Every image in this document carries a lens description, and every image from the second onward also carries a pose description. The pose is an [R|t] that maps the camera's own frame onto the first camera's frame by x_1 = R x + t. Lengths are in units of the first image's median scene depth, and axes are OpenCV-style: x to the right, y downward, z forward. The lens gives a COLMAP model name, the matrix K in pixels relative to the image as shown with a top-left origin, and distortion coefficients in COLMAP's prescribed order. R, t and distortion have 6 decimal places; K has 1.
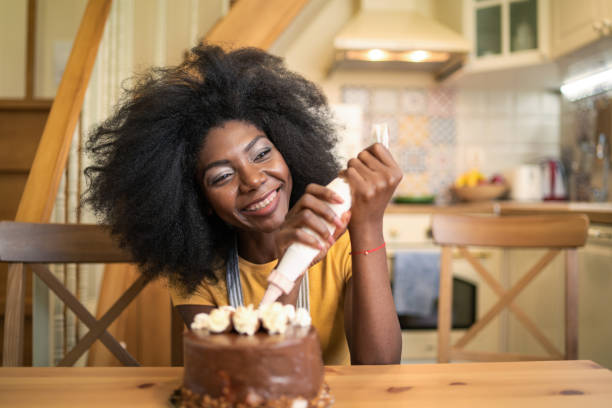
lens RADIAL K [[601.4, 0, 302.0], [0, 601.4, 204.2], [0, 0, 1]] dist [-0.078550, 0.014318]
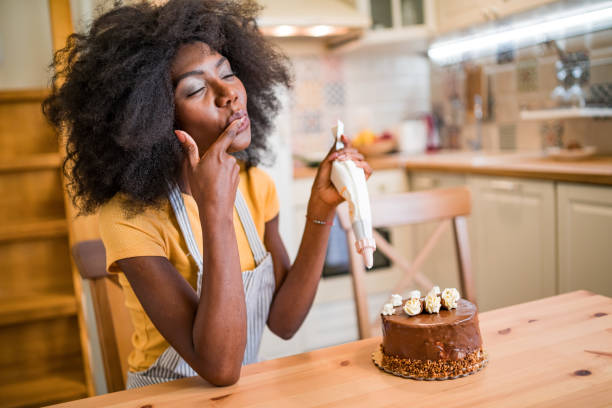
lens RADIAL K [[598.9, 0, 319.2], [0, 598.9, 202.4], [0, 0, 1]] dist [-0.069682, 0.003377]
pose [[0.942983, -0.102932, 0.316526, -0.235948], [0.072094, 0.991569, 0.107671, -0.066010], [-0.324940, -0.078712, 0.942453, -0.068593]]
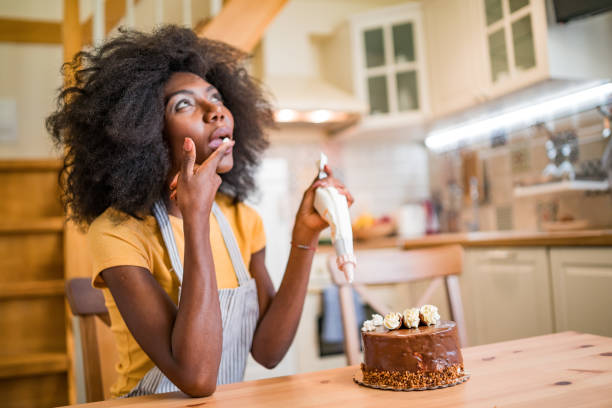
lens RADIAL K [[598.9, 0, 319.2], [0, 598.9, 202.4], [0, 0, 1]] dist [-0.069682, 0.003377]
pose [[0.947544, -0.041216, 0.316956, -0.227893], [0.067808, 0.995000, -0.073326, 0.002293], [-0.312349, 0.090972, 0.945601, -0.093127]]
